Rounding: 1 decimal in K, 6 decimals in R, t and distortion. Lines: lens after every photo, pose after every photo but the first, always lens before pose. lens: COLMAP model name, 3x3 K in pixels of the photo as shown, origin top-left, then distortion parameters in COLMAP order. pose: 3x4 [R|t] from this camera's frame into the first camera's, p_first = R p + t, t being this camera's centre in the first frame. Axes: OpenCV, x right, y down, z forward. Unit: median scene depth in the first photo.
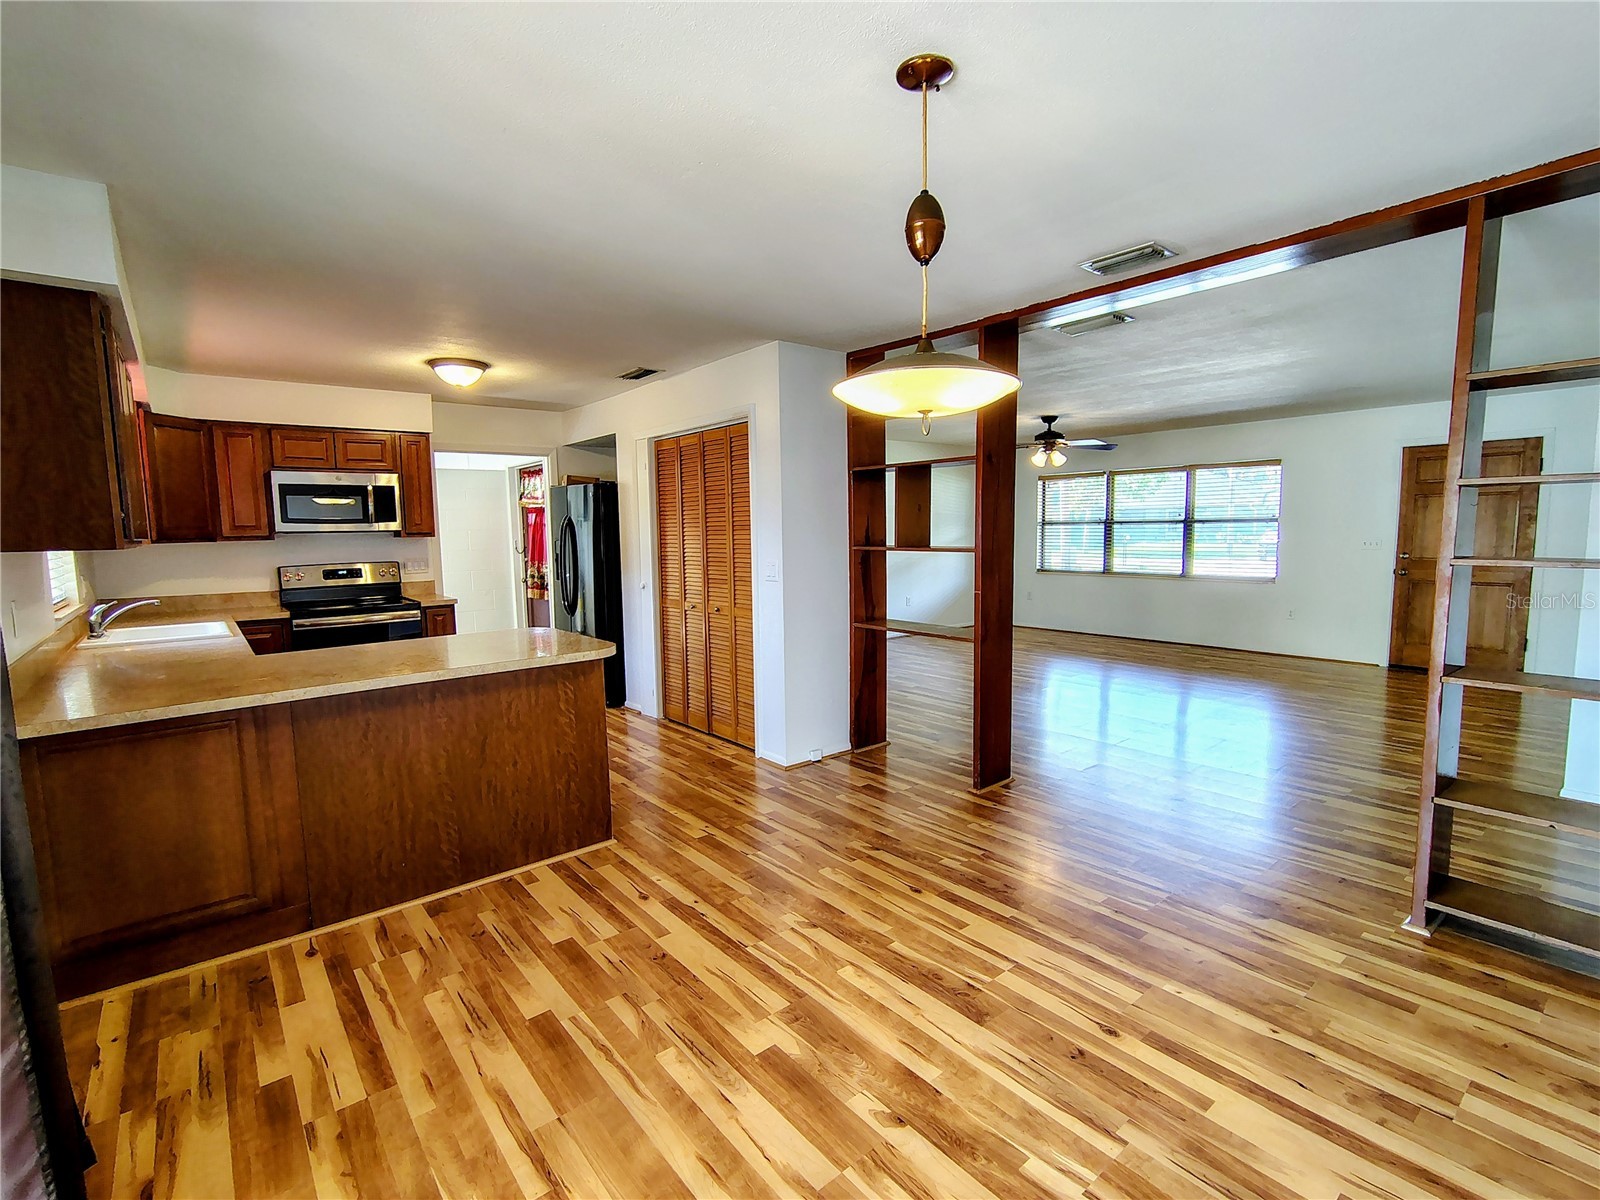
lens RADIAL K [[734.9, 0, 798.4], [0, 734.9, 598.5], [0, 0, 1]] dist [0.001067, 0.001541]
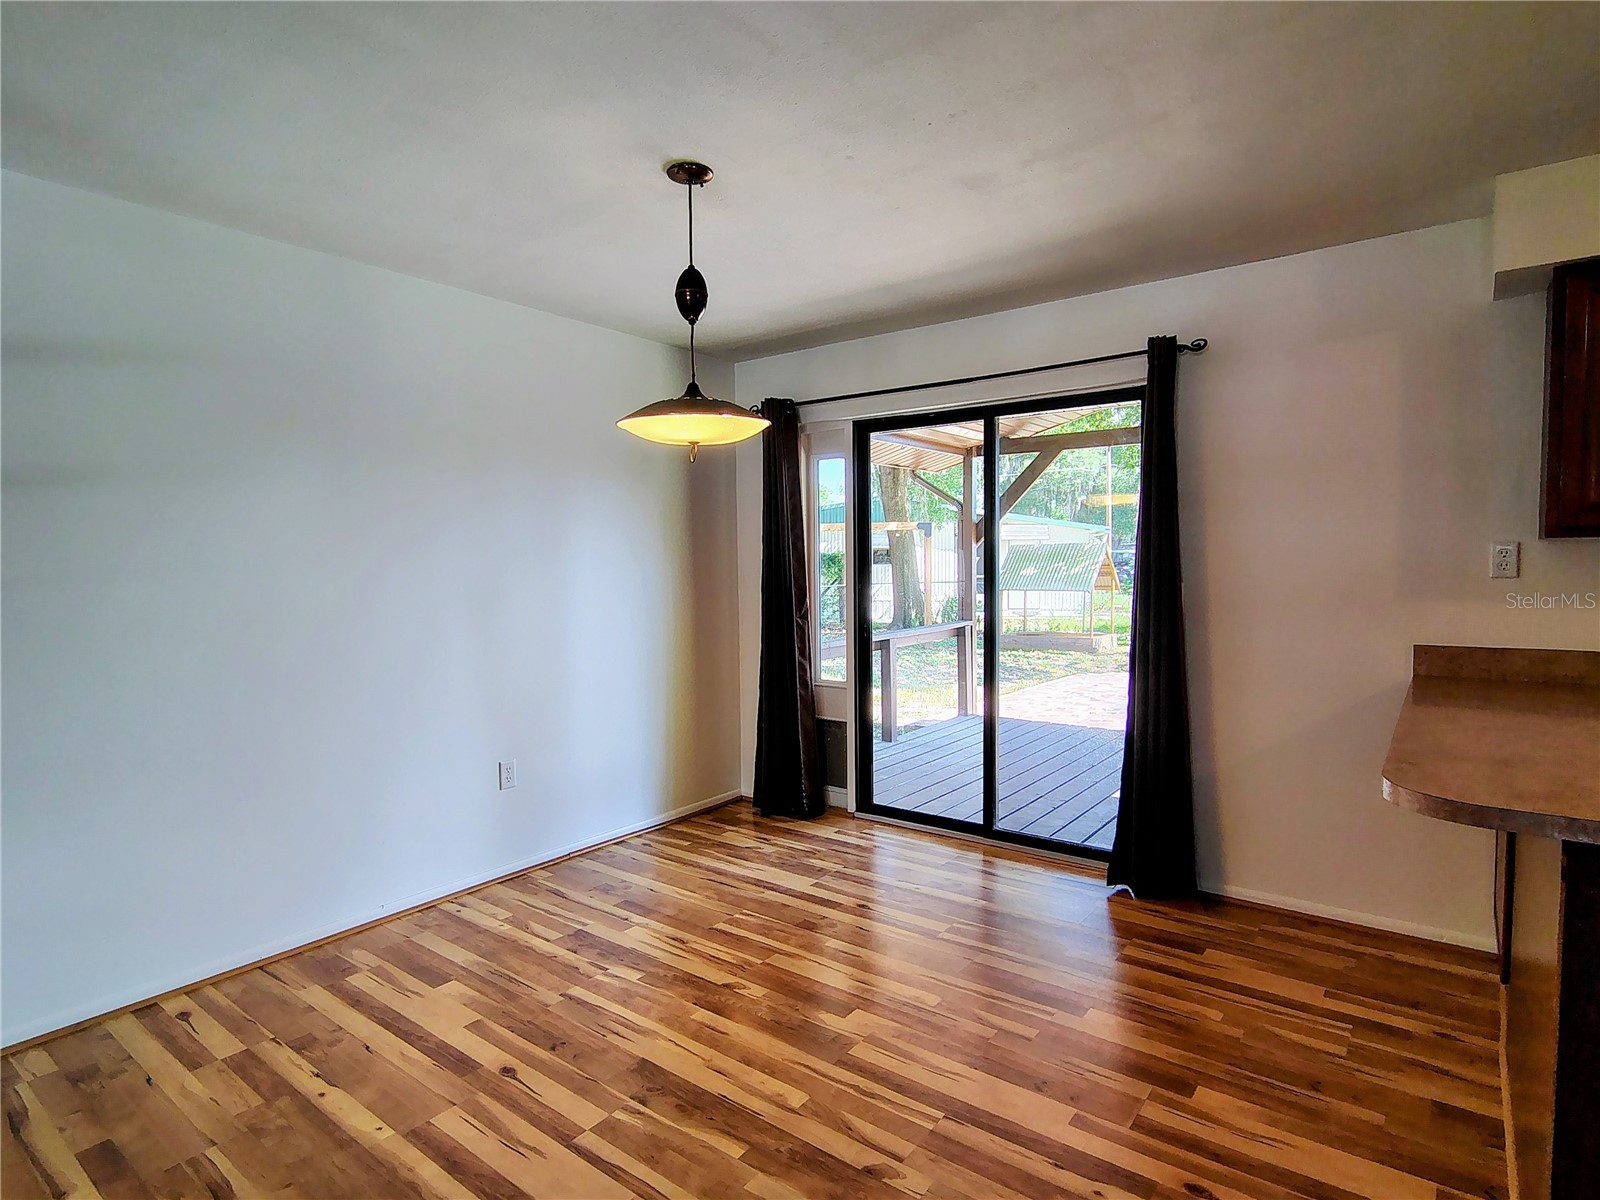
lens RADIAL K [[874.7, 0, 798.3], [0, 874.7, 604.8], [0, 0, 1]] dist [-0.003977, -0.000202]
pose [[-0.973213, 0.040307, -0.226345, 0.270955], [0.006351, 0.988849, 0.148785, -0.159926], [0.229818, 0.143362, -0.962617, 1.946699]]
